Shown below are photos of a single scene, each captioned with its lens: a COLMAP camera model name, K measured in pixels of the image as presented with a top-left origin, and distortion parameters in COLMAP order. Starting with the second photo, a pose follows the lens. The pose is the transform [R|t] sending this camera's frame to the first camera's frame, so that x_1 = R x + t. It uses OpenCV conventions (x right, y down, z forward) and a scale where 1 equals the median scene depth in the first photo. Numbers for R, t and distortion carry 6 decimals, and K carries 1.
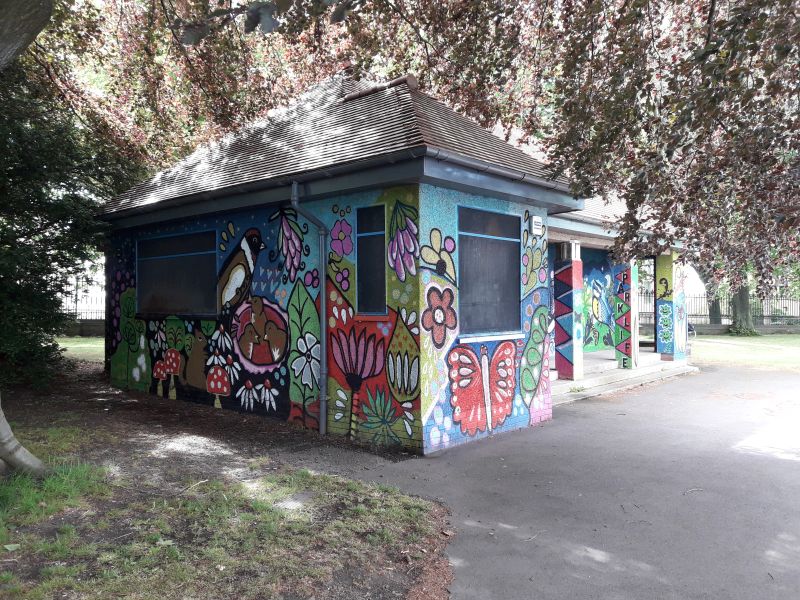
lens RADIAL K [[655.2, 0, 400.2], [0, 655.2, 298.6], [0, 0, 1]] dist [0.054511, -0.069364]
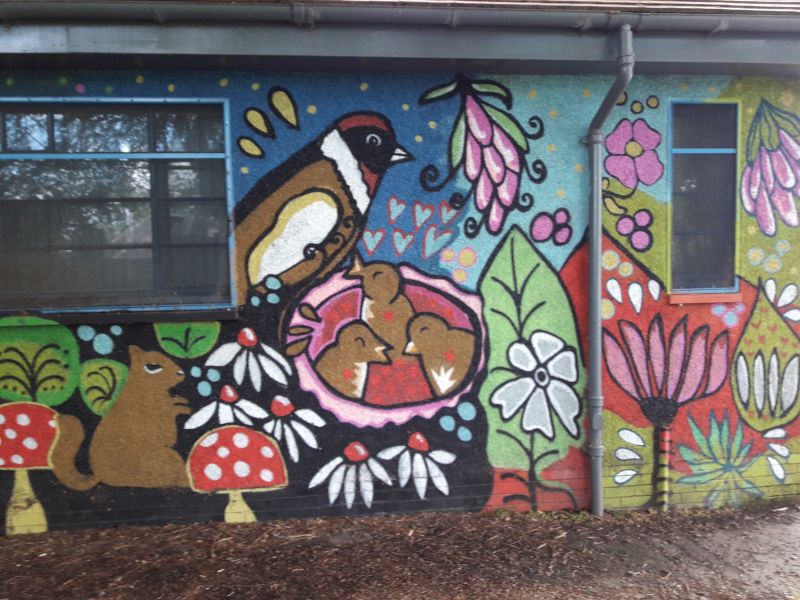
lens RADIAL K [[655.2, 0, 396.6], [0, 655.2, 301.0], [0, 0, 1]] dist [0.054511, -0.069364]
pose [[0.670238, -0.048726, 0.740545, -0.588279], [0.008354, 0.998274, 0.058123, -0.003487], [-0.742099, -0.032770, 0.669489, 0.719616]]
